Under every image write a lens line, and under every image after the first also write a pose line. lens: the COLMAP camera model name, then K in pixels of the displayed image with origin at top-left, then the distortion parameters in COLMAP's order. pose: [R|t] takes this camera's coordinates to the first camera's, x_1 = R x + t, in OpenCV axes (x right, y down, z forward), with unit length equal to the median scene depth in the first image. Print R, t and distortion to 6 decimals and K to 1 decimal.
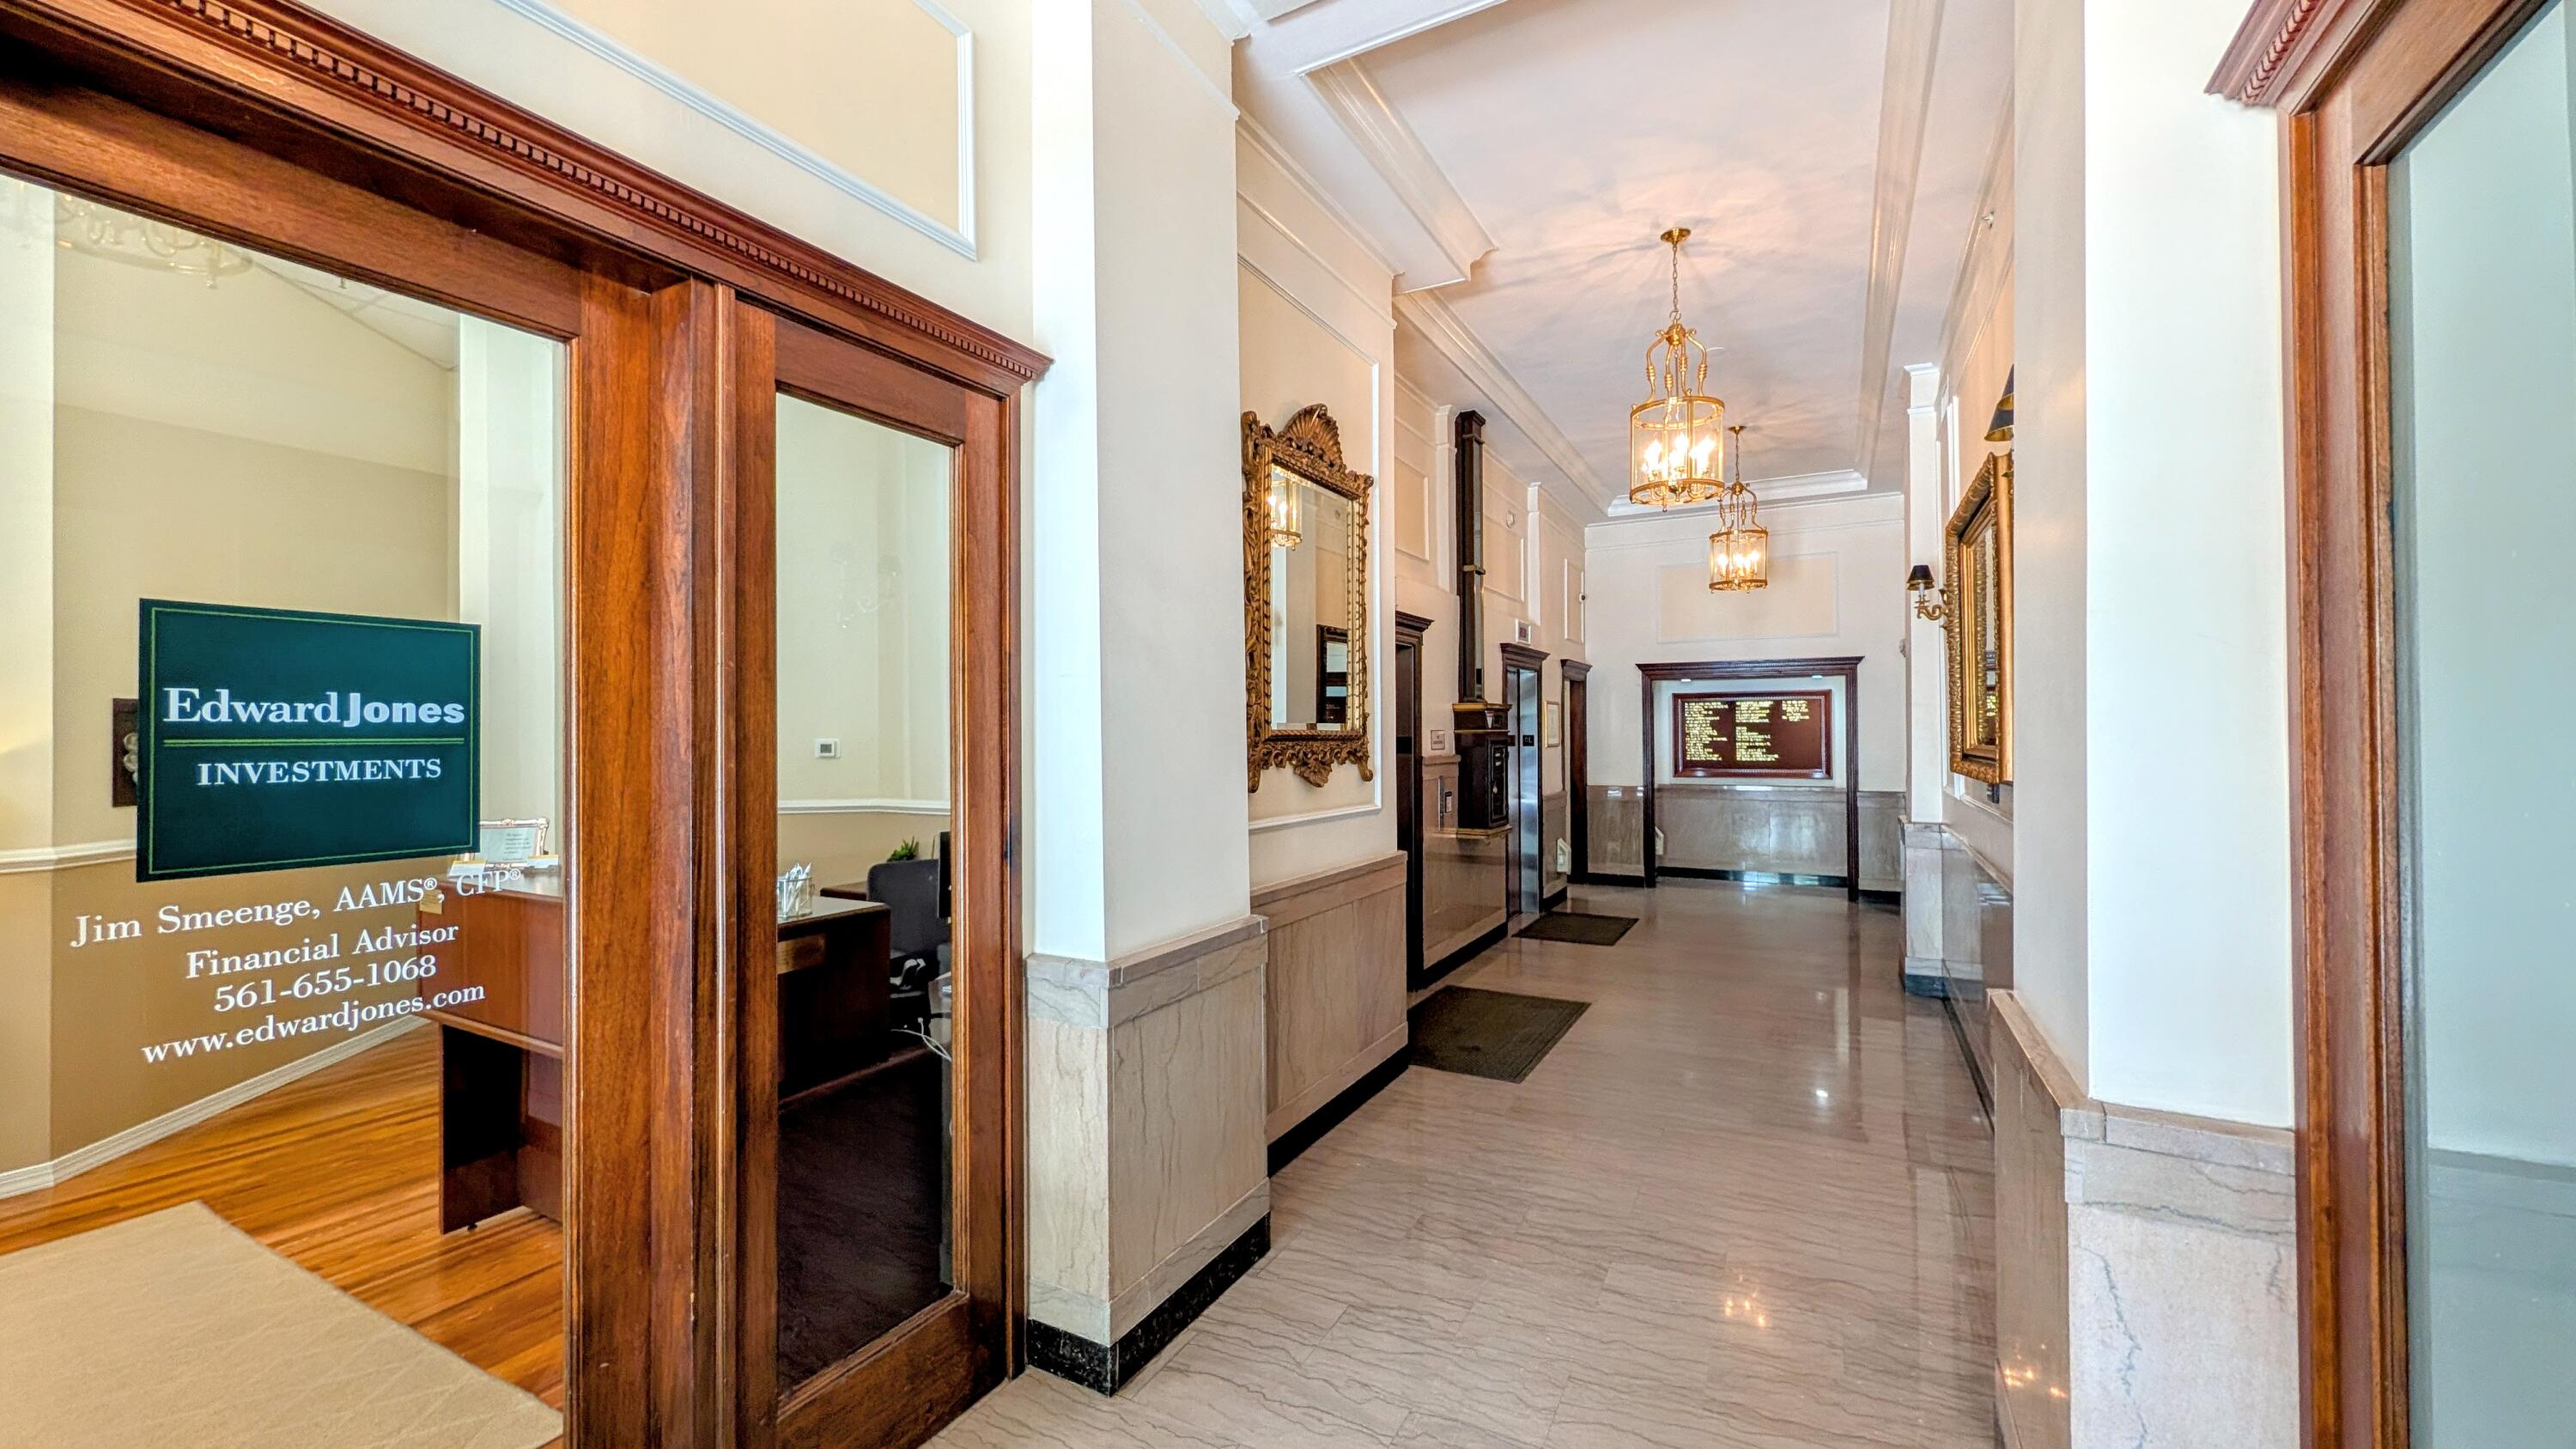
lens RADIAL K [[984.7, 0, 1288.3], [0, 984.7, 718.4], [0, 0, 1]] dist [-0.000184, -0.000066]
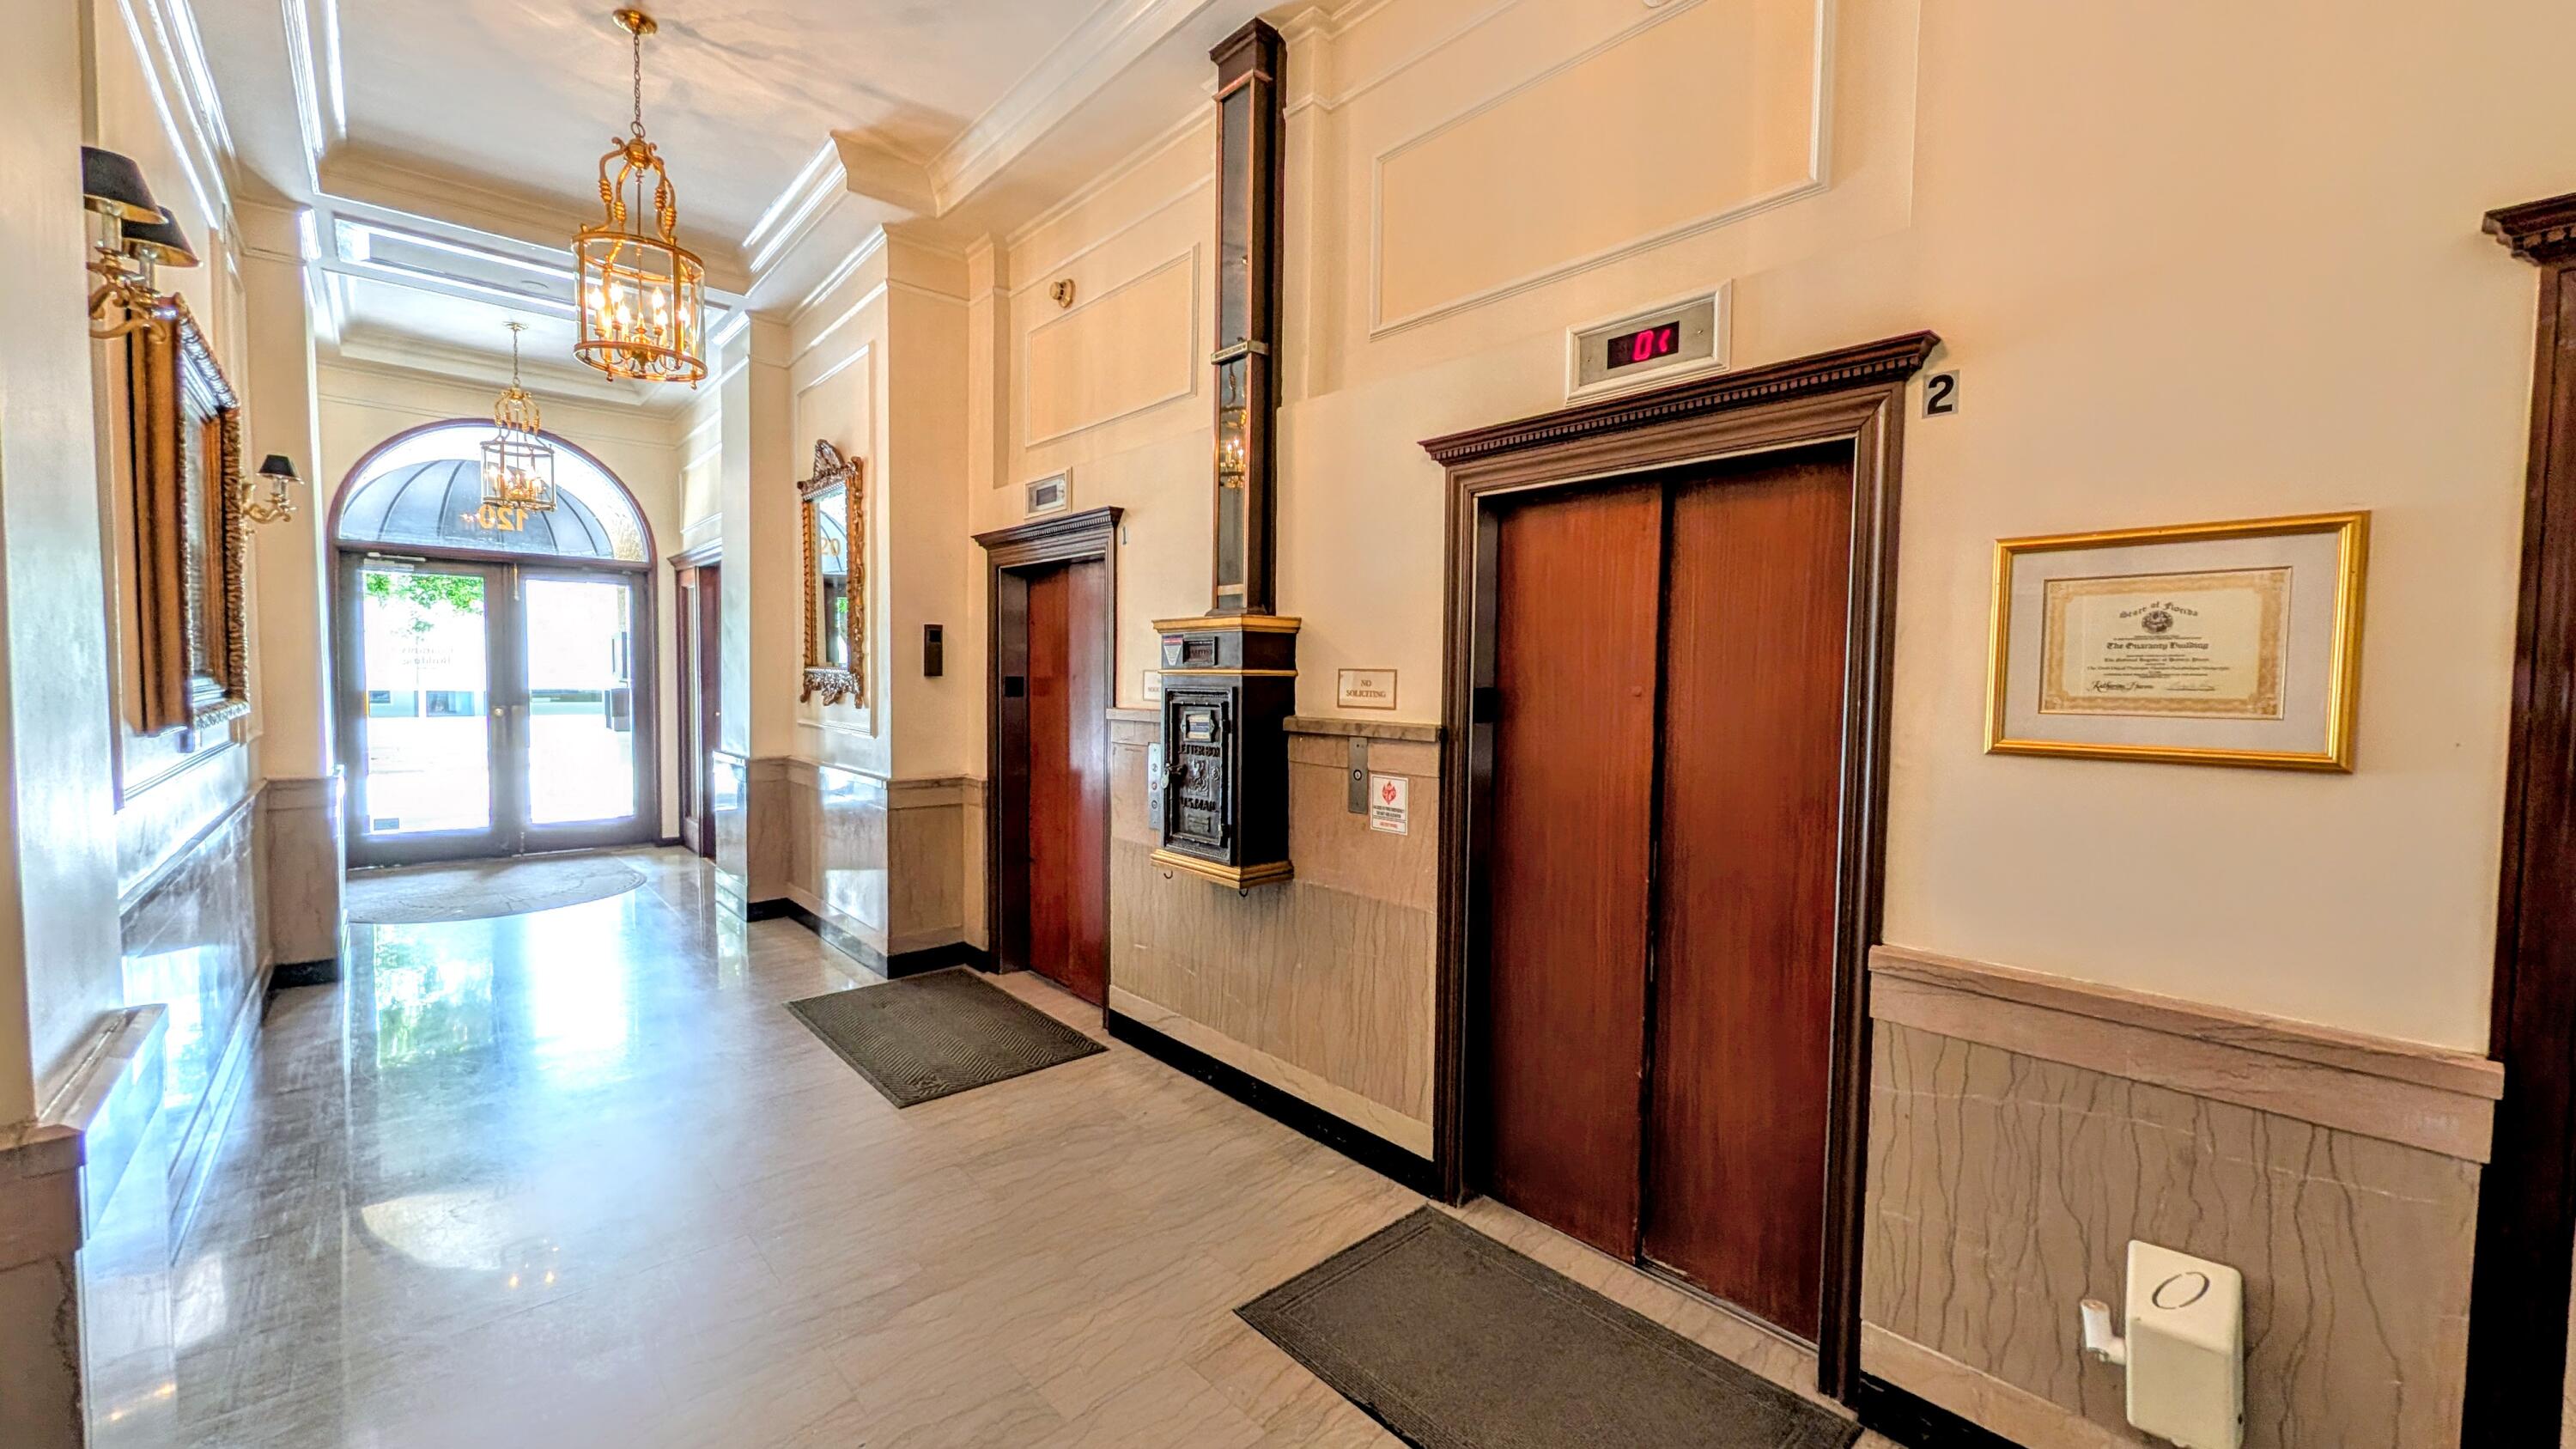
lens RADIAL K [[989.7, 0, 1283.4], [0, 989.7, 730.3], [0, 0, 1]] dist [-0.000047, -0.000103]
pose [[-0.327878, 0.044245, -0.943684, 0.469602], [-0.004043, 0.998828, 0.048235, 0.012848], [0.944712, 0.019630, -0.327314, 0.832221]]
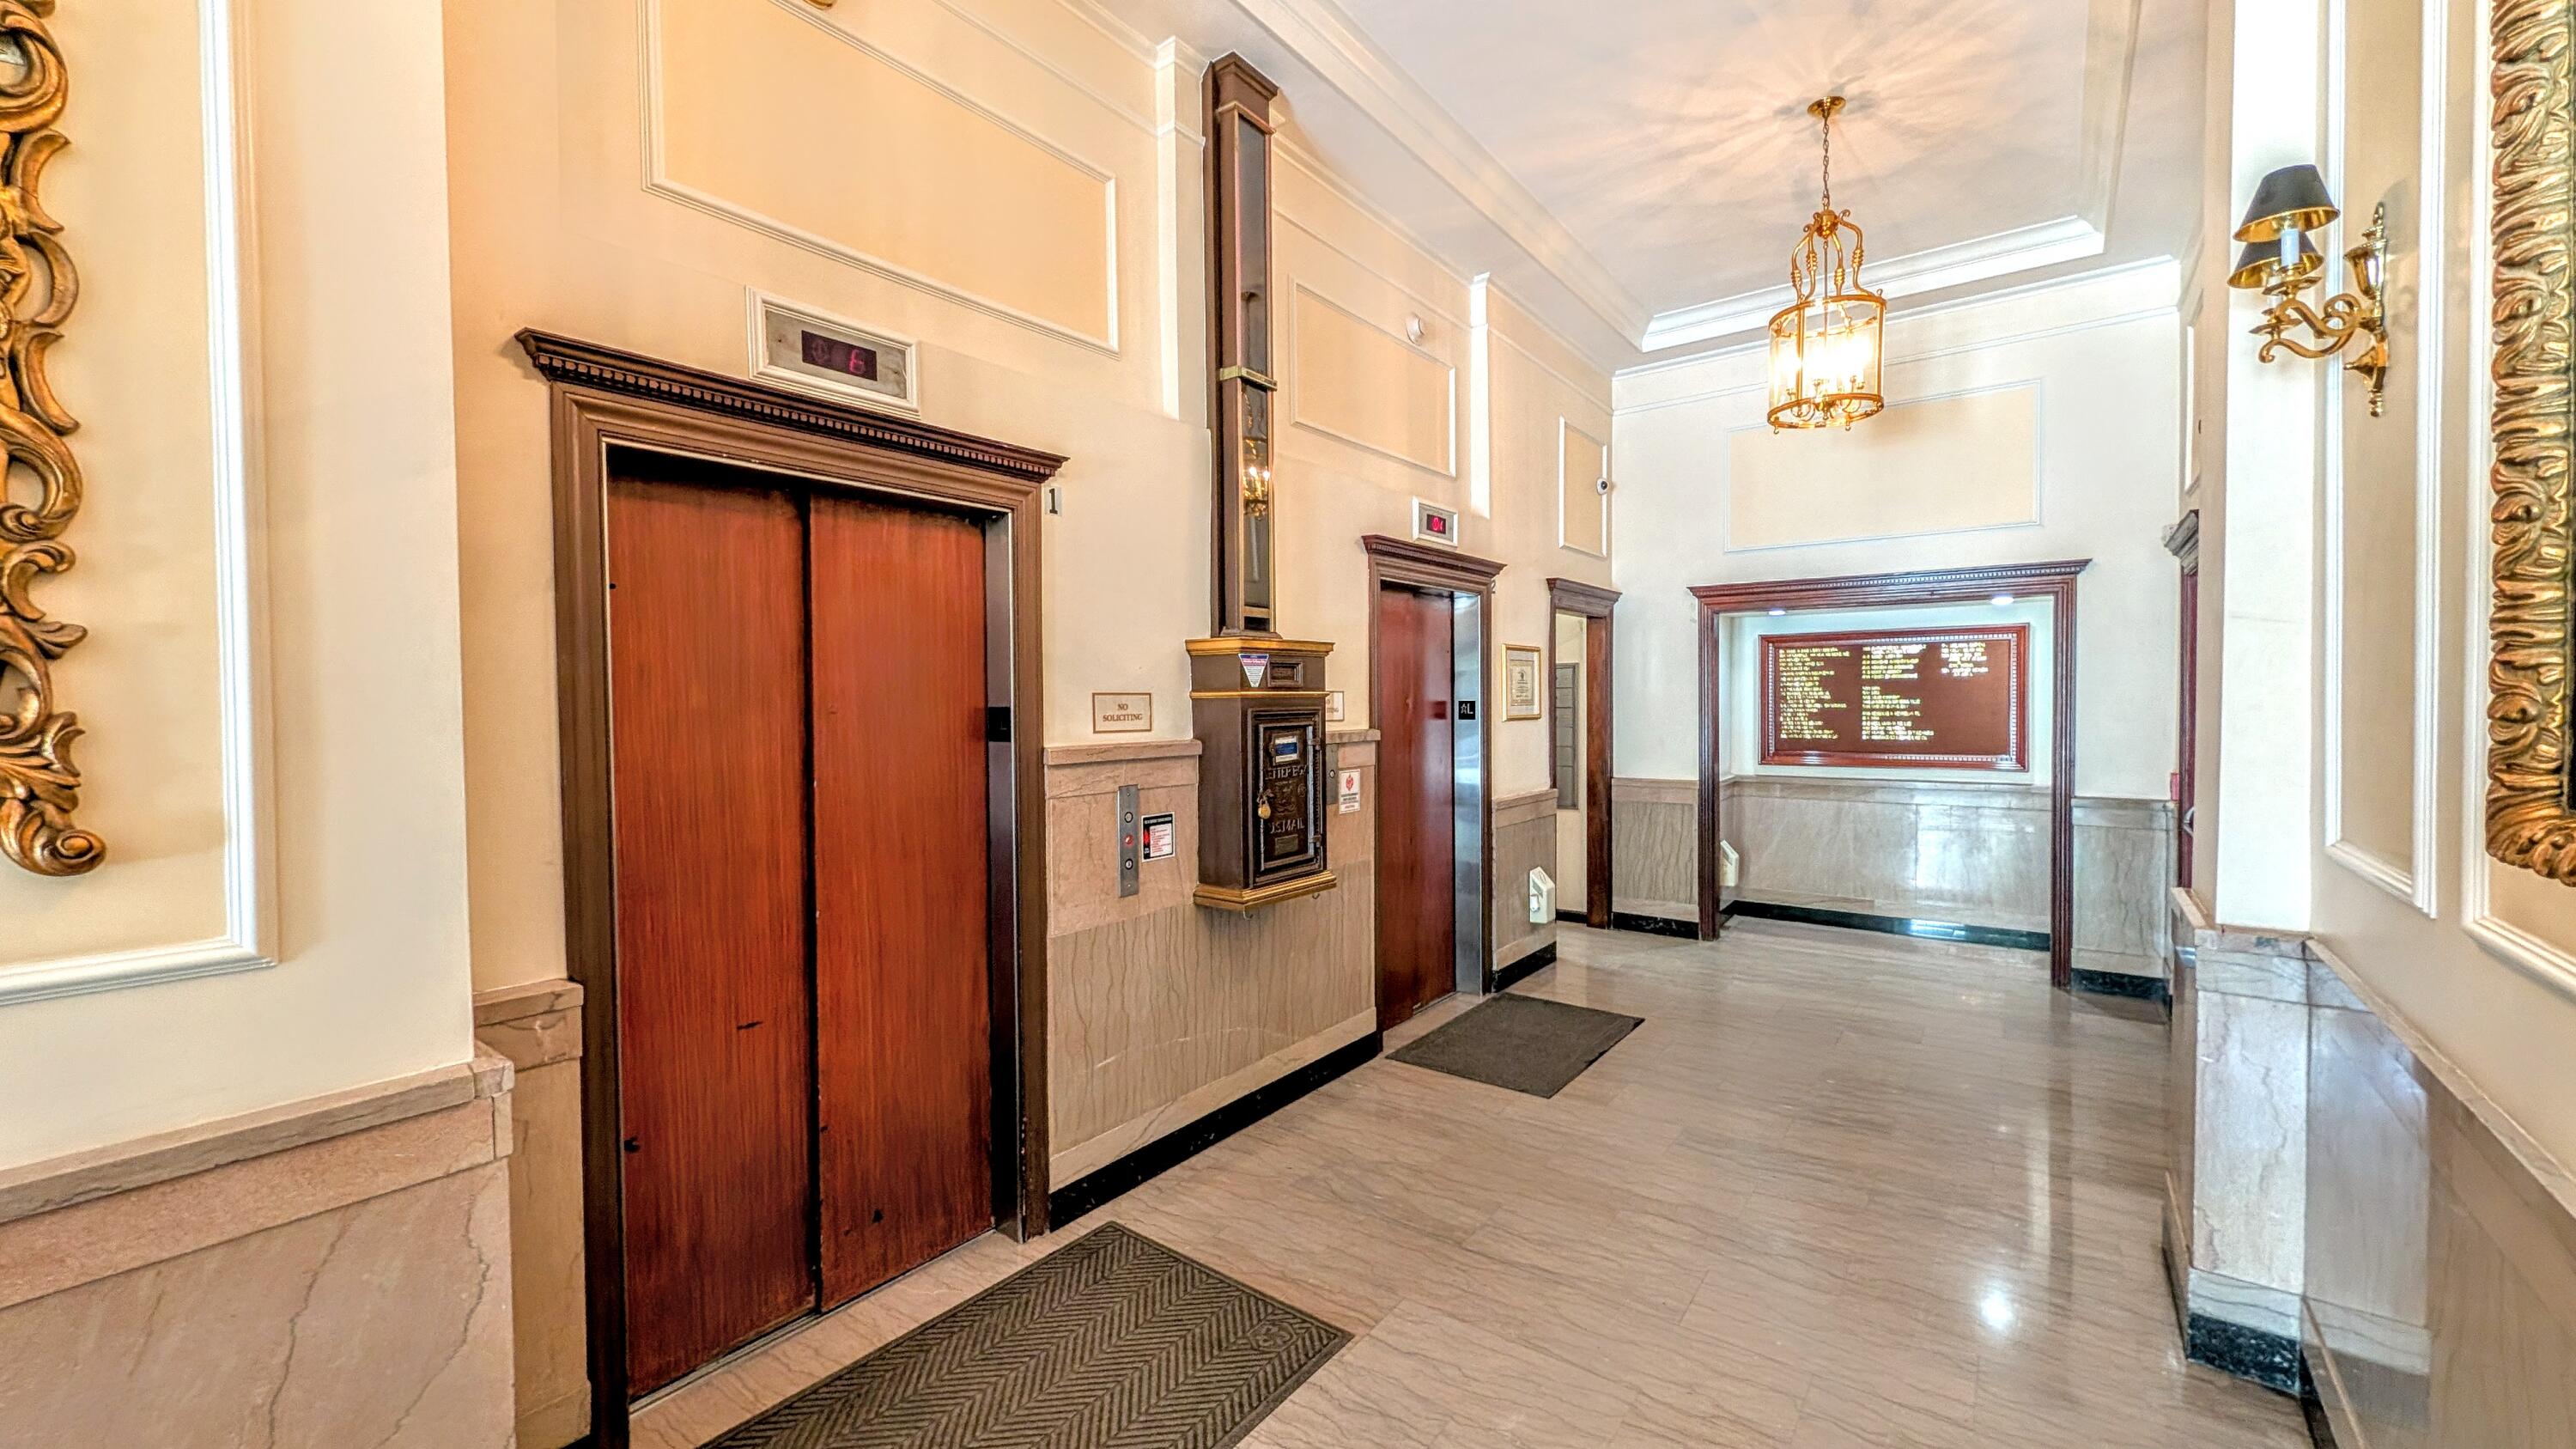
lens RADIAL K [[984.7, 0, 1288.3], [0, 984.7, 718.4], [0, 0, 1]] dist [-0.000184, -0.000066]
pose [[0.988032, -0.001206, -0.154247, 0.201845], [0.006533, 0.999400, 0.034028, 0.005710], [0.154113, -0.034629, 0.987446, 0.342254]]
